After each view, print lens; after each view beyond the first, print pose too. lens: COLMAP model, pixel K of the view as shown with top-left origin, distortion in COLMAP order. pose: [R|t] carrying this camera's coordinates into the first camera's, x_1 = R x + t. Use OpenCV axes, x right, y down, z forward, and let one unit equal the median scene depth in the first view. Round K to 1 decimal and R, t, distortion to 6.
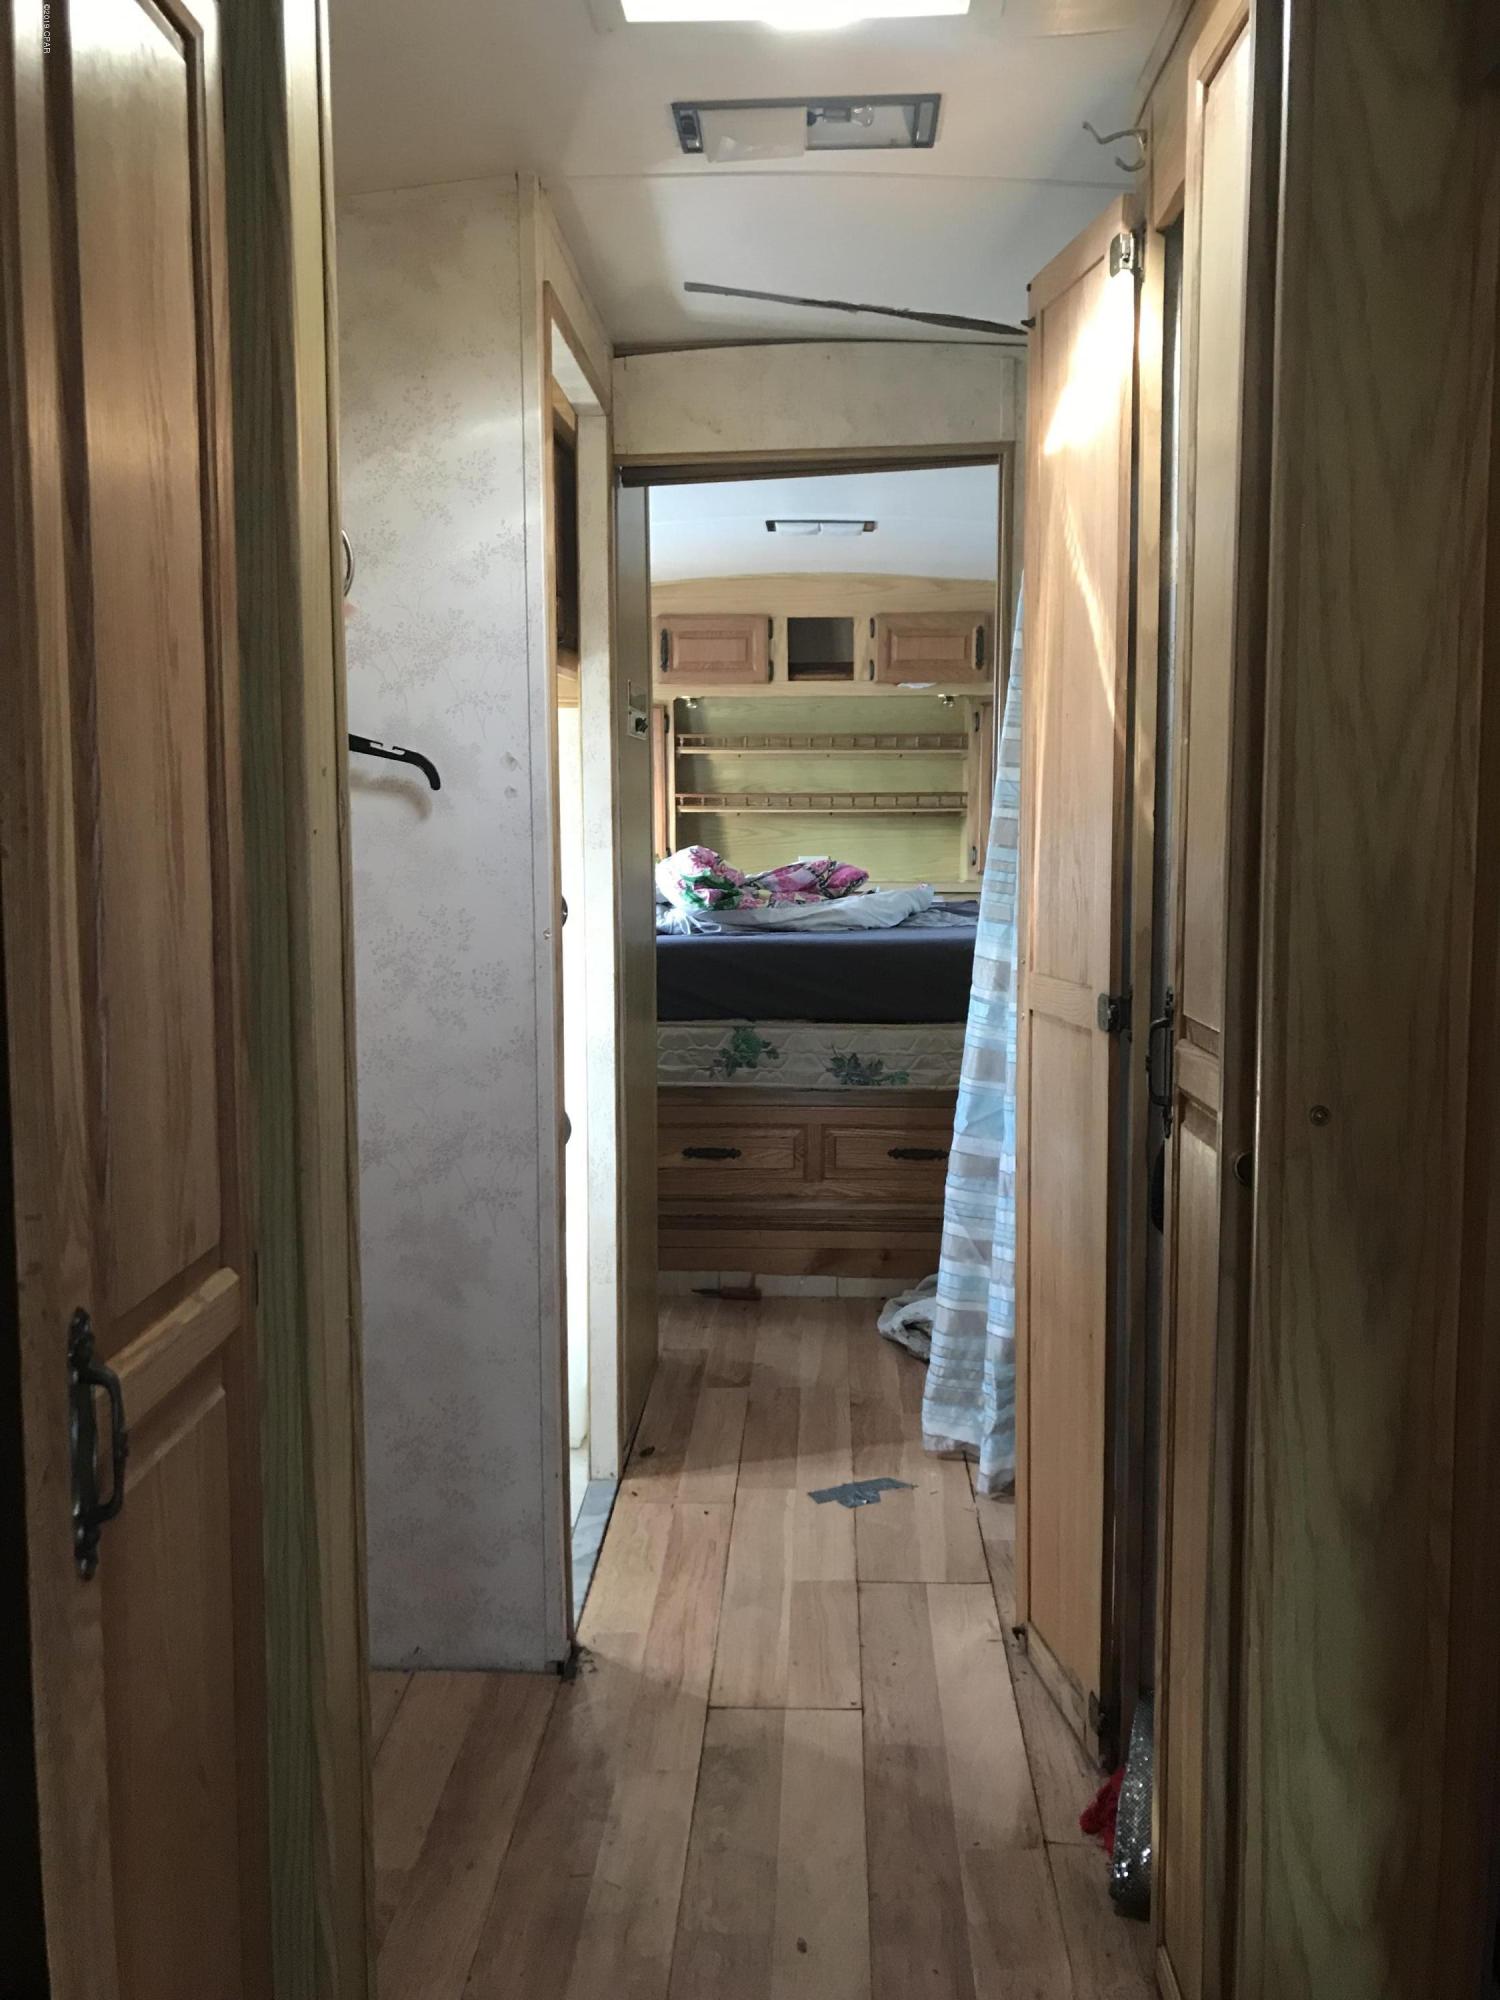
lens RADIAL K [[1654.6, 0, 760.8], [0, 1654.6, 974.1], [0, 0, 1]] dist [0.036775, -0.042493]
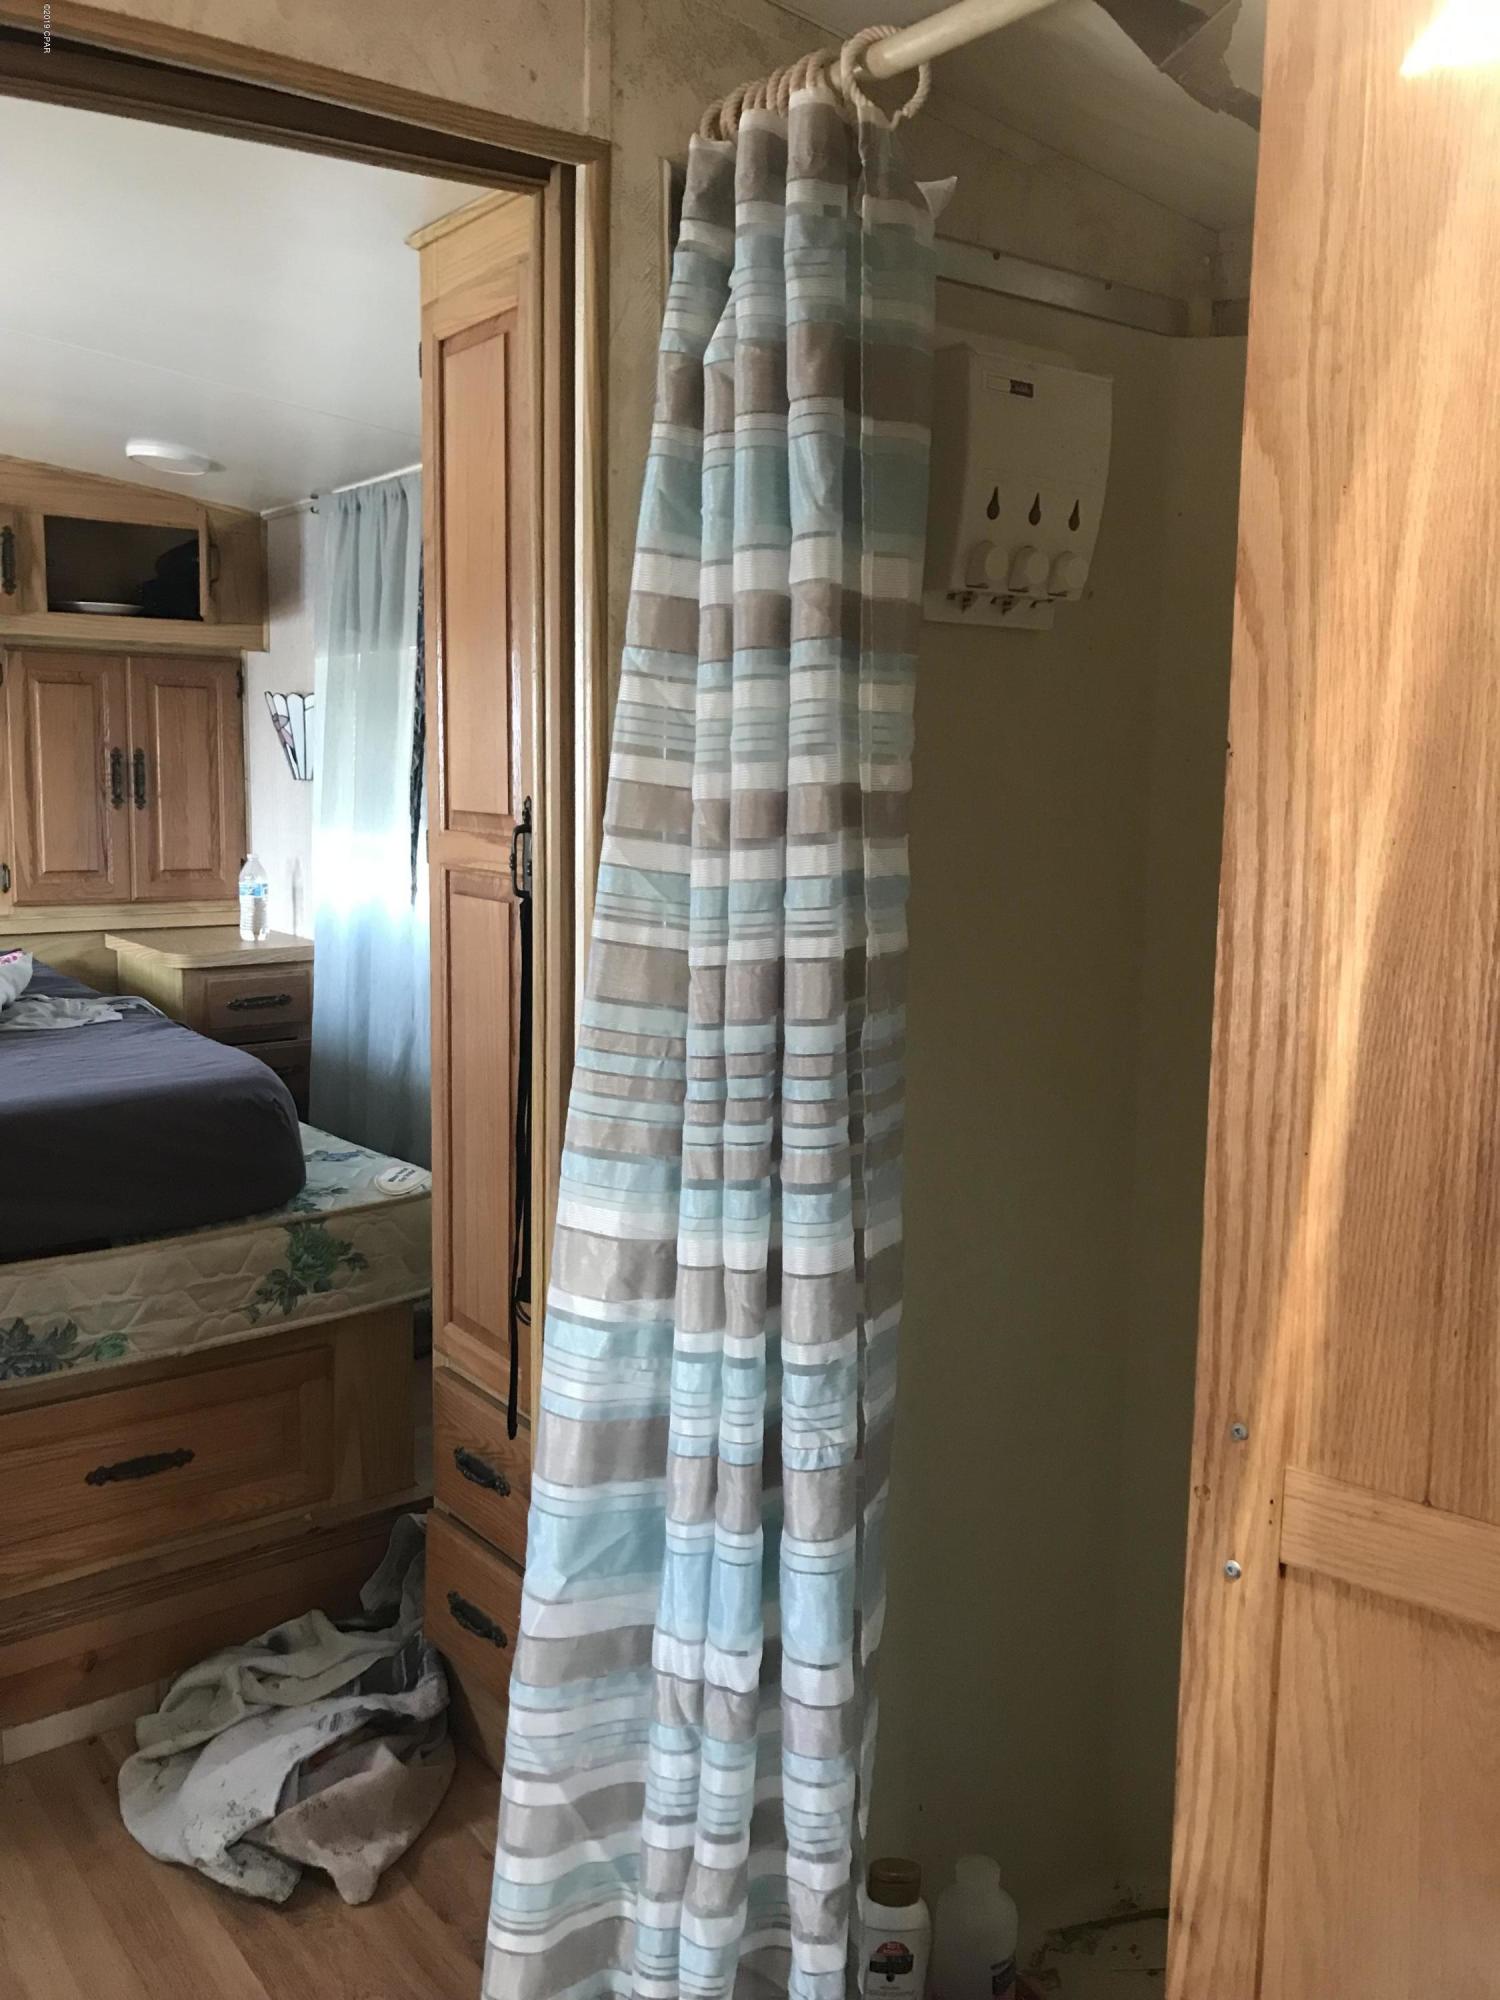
lens RADIAL K [[1654.6, 0, 739.3], [0, 1654.6, 964.6], [0, 0, 1]] dist [0.036775, -0.042493]
pose [[0.774859, -0.065530, 0.628729, -0.123246], [0.046925, 0.997831, 0.046169, -0.104902], [-0.630390, -0.006272, 0.776253, 0.586802]]
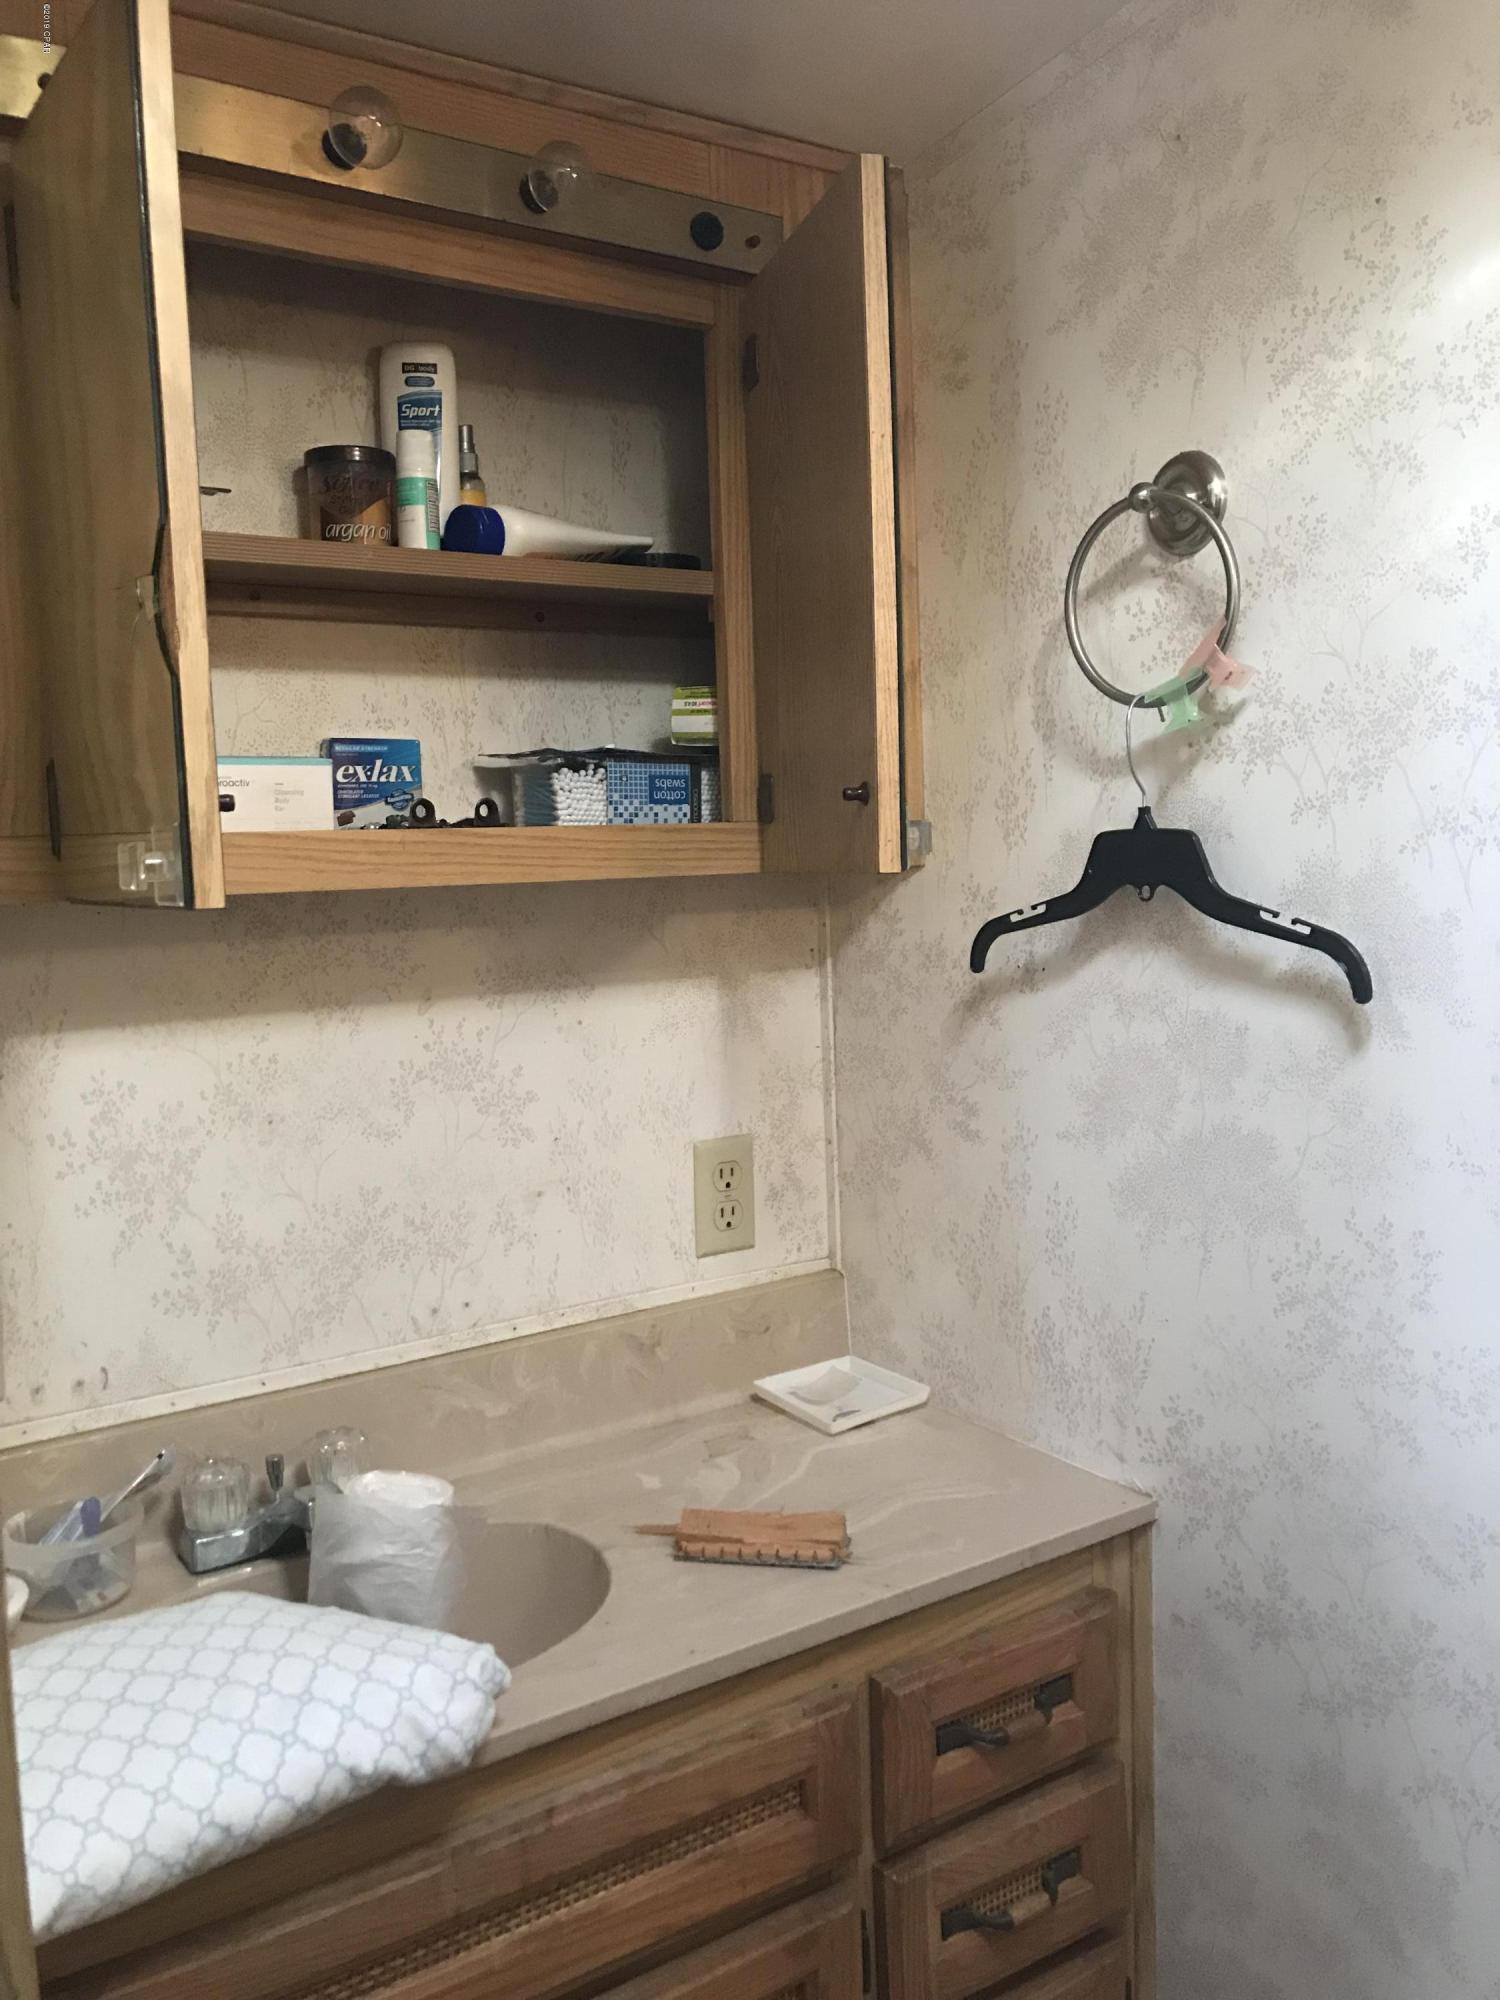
lens RADIAL K [[1654.6, 0, 742.5], [0, 1654.6, 958.9], [0, 0, 1]] dist [0.036775, -0.042493]
pose [[0.574458, 0.056001, -0.816616, 0.084217], [-0.044293, 0.998322, 0.037303, -0.098568], [0.817335, 0.014742, 0.575974, 0.394201]]
